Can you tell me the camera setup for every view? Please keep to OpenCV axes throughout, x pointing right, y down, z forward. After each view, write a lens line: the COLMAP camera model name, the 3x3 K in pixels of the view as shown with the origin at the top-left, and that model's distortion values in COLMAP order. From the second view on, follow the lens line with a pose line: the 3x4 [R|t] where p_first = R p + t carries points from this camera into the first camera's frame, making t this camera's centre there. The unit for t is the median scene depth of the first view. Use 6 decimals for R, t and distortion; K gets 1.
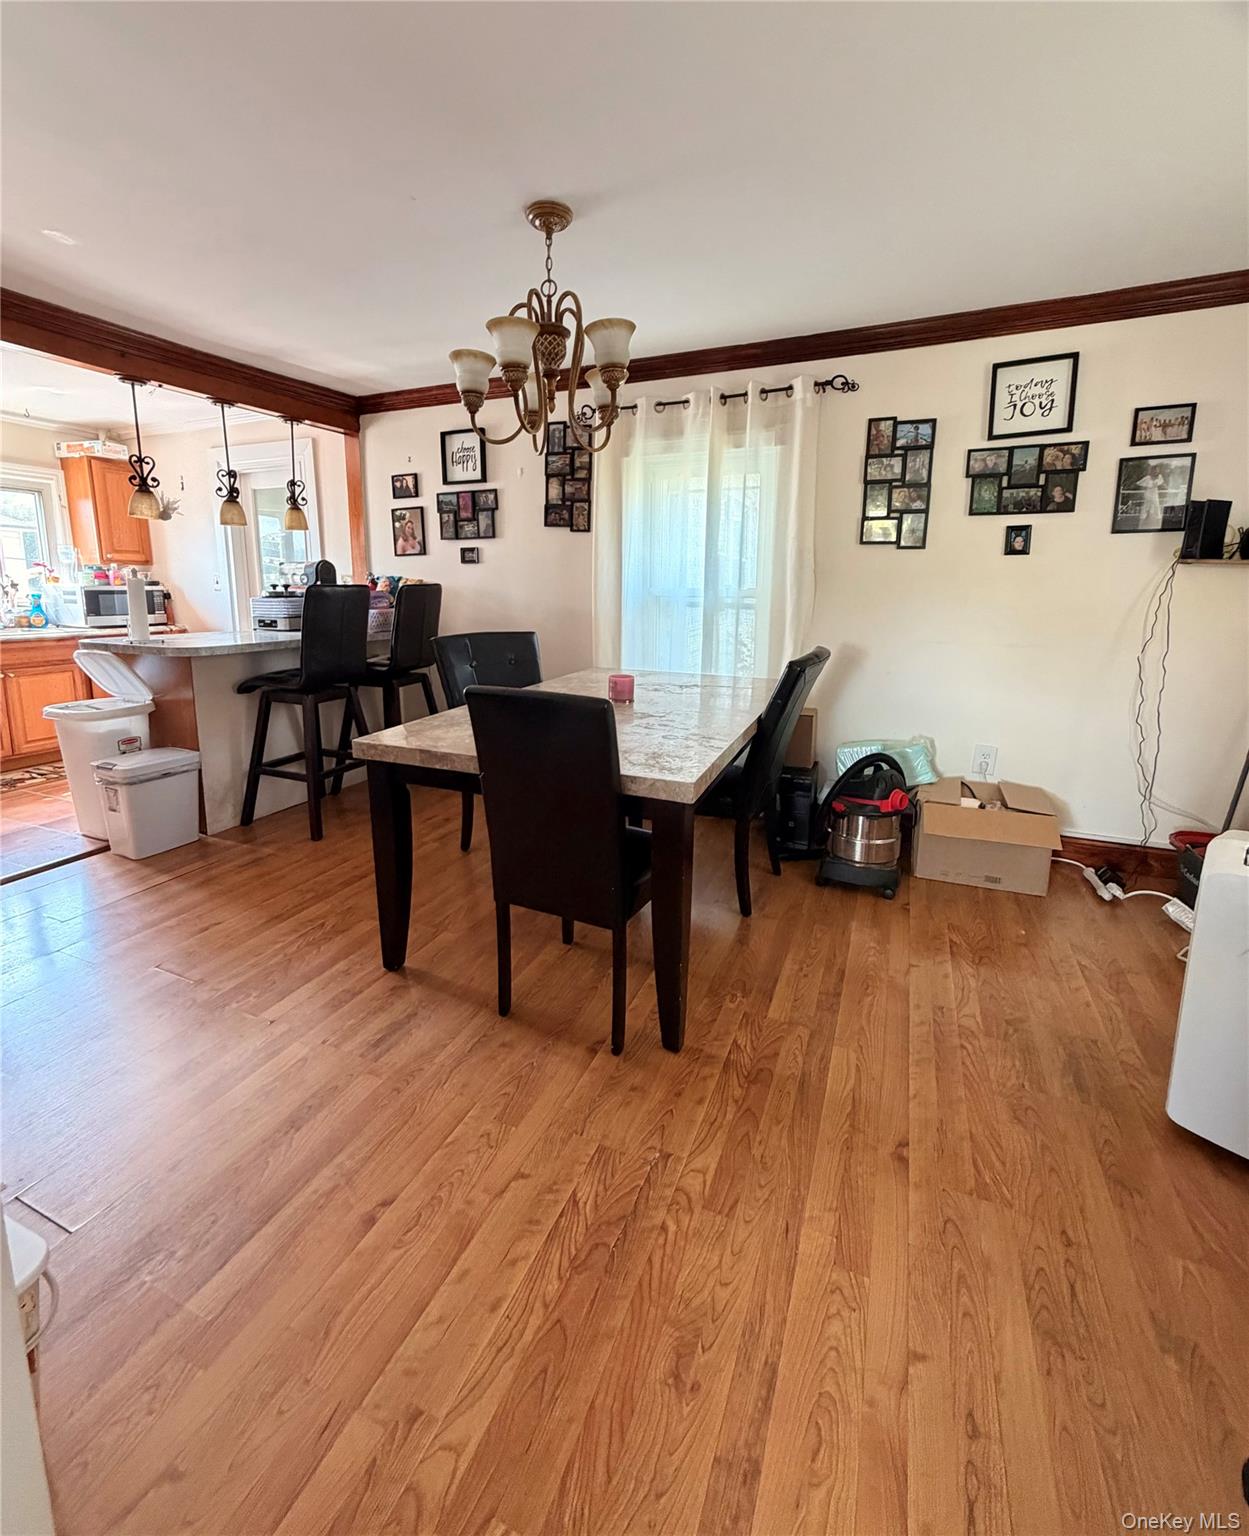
lens RADIAL K [[681.4, 0, 633.4], [0, 681.4, 699.7], [0, 0, 1]] dist [0.001244, -0.000638]
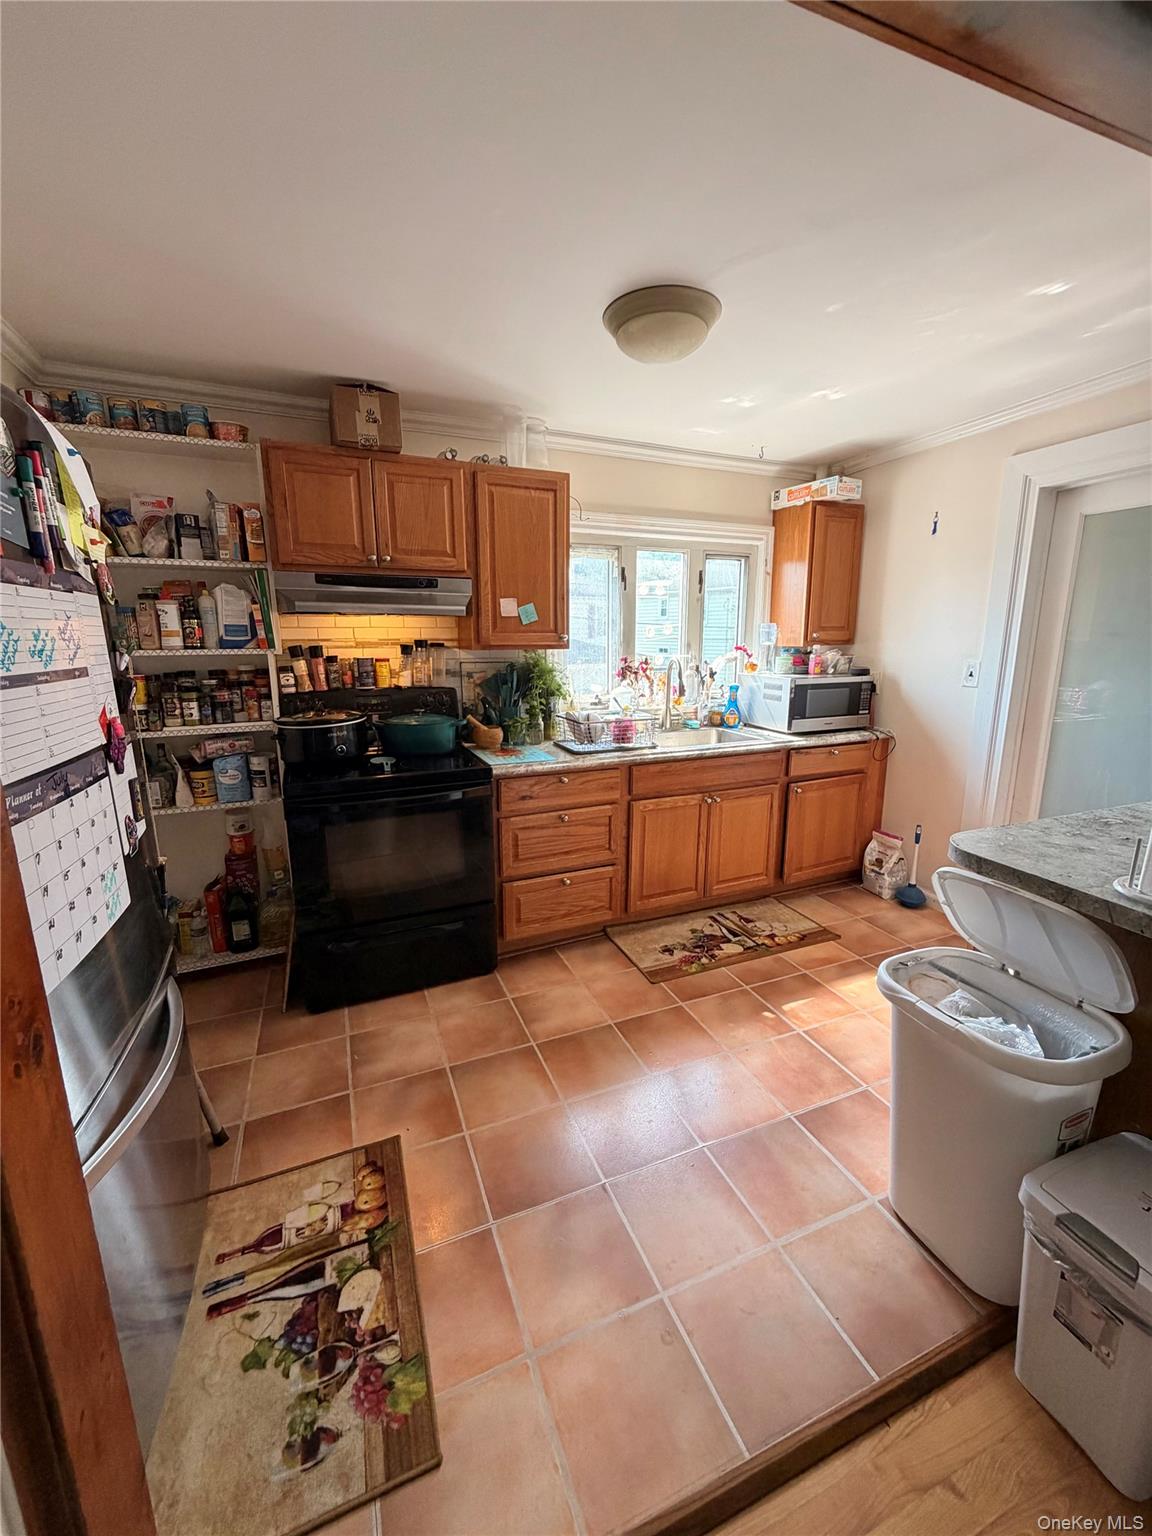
lens RADIAL K [[618.8, 0, 577.9], [0, 618.8, 770.4], [0, 0, 1]] dist [-0.001709, -0.000121]
pose [[0.709284, 0.142083, -0.690455, -0.471784], [-0.105009, 0.989844, 0.095820, -0.103277], [0.697057, 0.004541, 0.717001, 0.335162]]
